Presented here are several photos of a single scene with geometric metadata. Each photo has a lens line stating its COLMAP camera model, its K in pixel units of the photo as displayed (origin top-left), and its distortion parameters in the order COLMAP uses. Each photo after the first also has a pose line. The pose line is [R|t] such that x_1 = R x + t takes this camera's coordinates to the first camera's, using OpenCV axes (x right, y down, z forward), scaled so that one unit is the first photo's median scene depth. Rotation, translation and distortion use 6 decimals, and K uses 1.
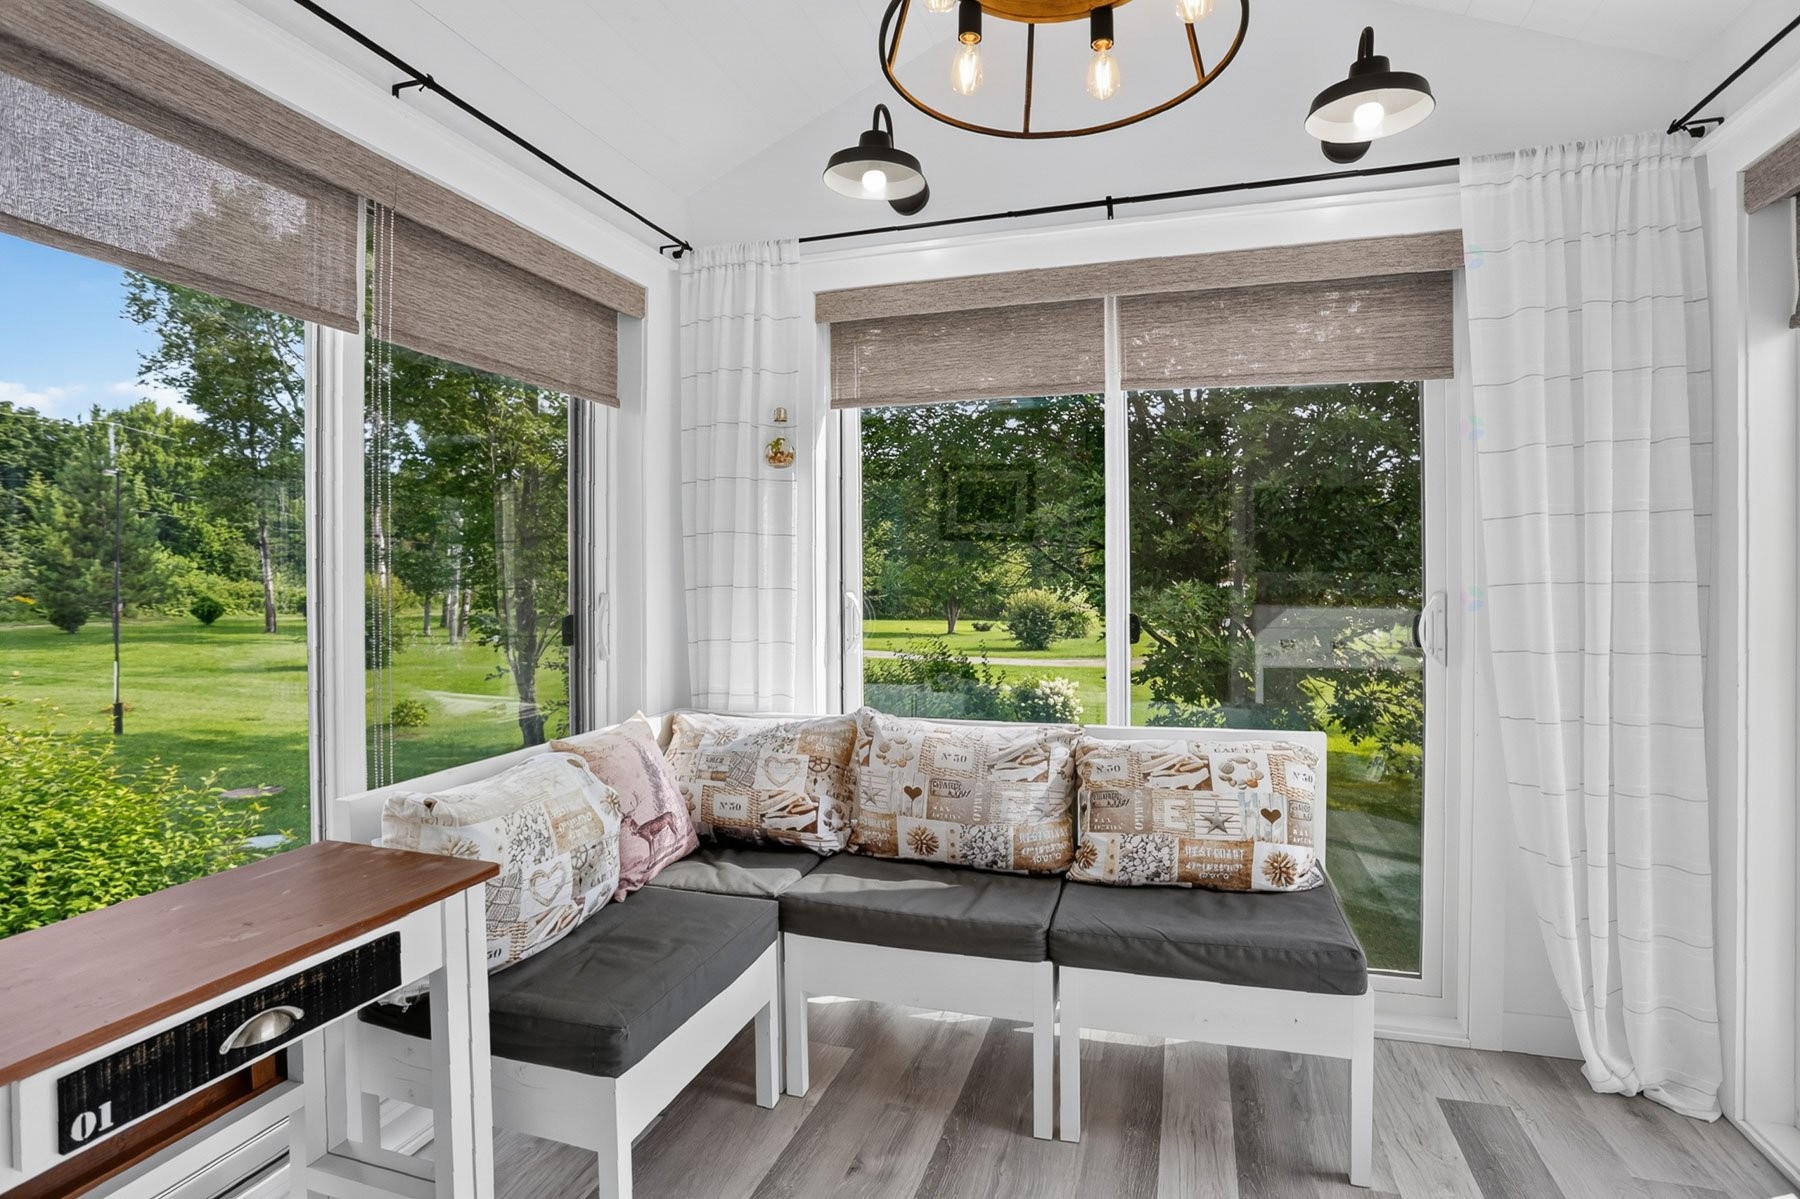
lens RADIAL K [[902.2, 0, 893.0], [0, 902.2, 598.0], [0, 0, 1]] dist [-0.058101, 0.032068]
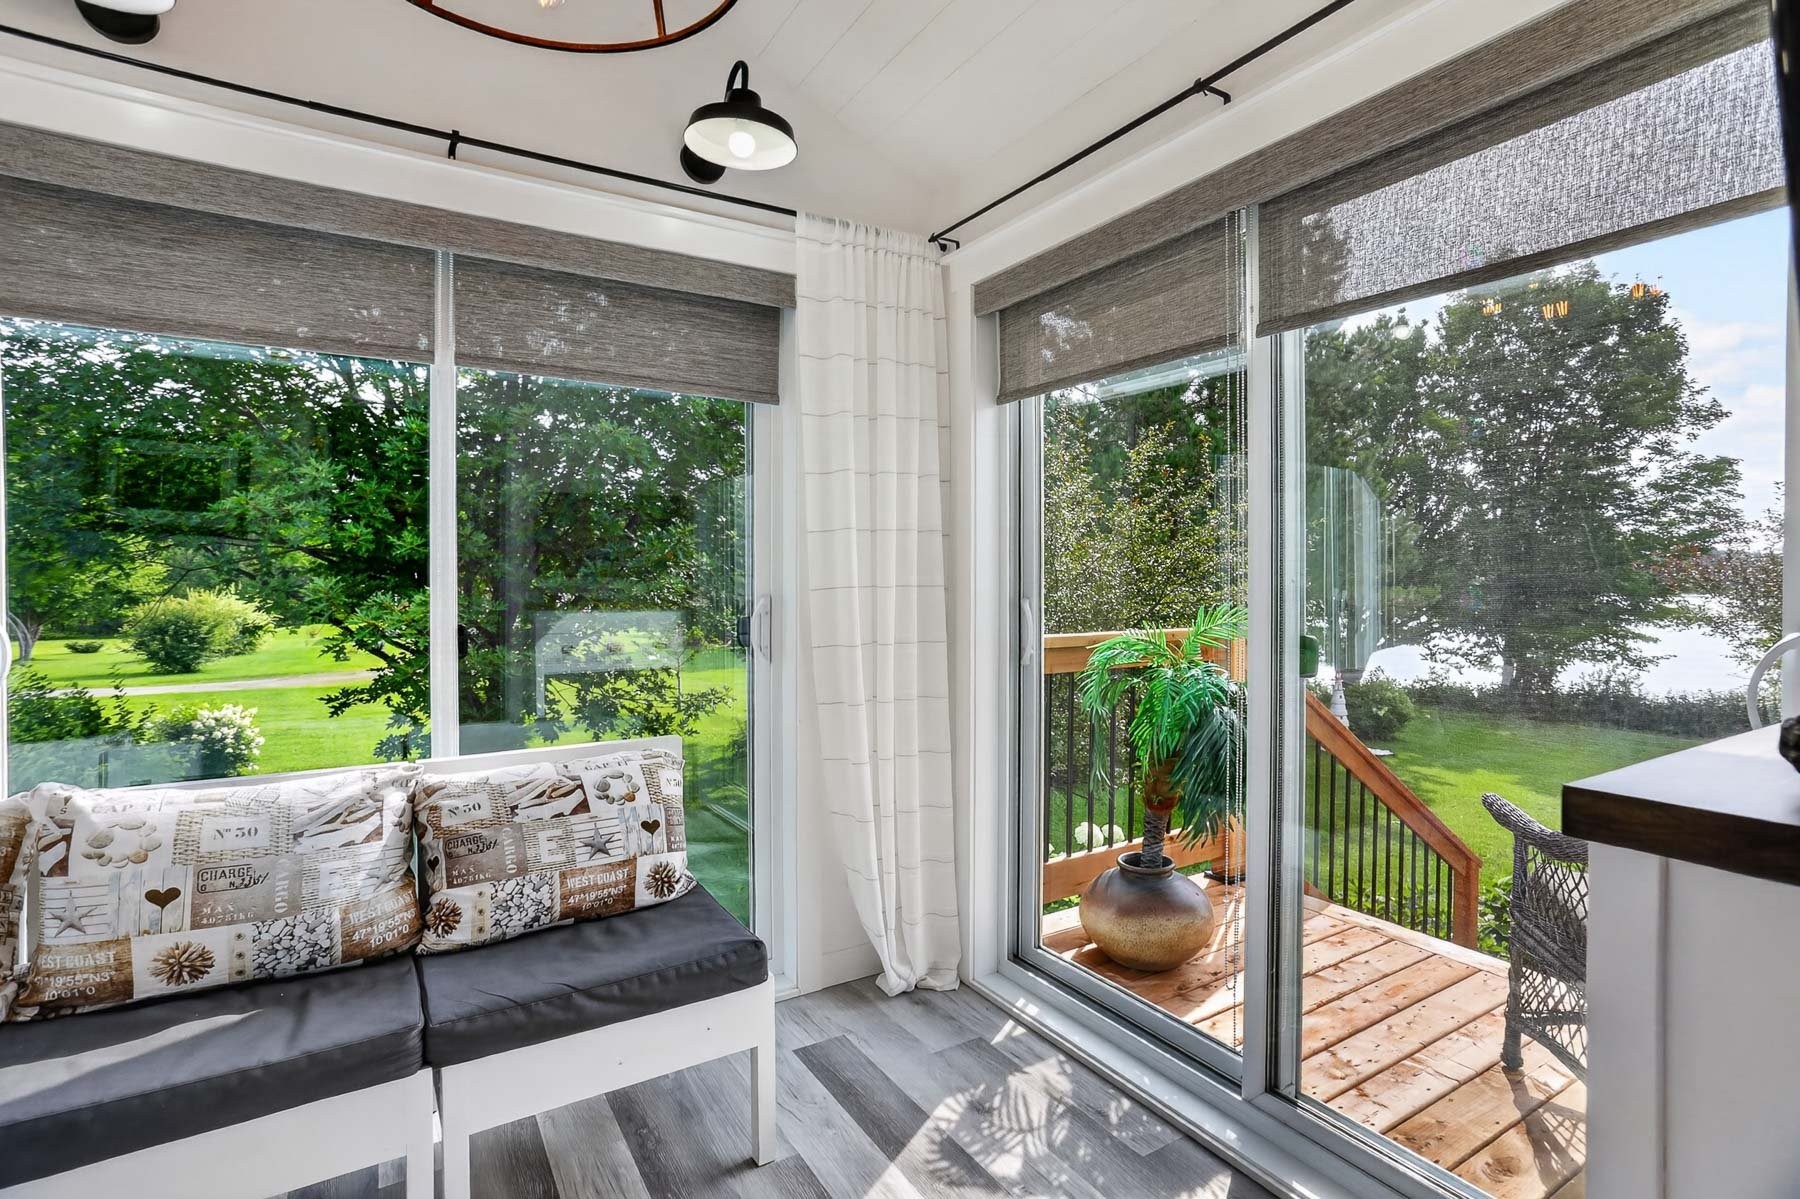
lens RADIAL K [[886.2, 0, 900.0], [0, 886.2, 599.5], [0, 0, 1]] dist [-0.039330, 0.029223]
pose [[0.662274, -0.012301, 0.749161, -0.110447], [0.015622, 0.999875, 0.002607, -0.002915], [-0.749099, 0.009977, 0.662383, 0.148716]]
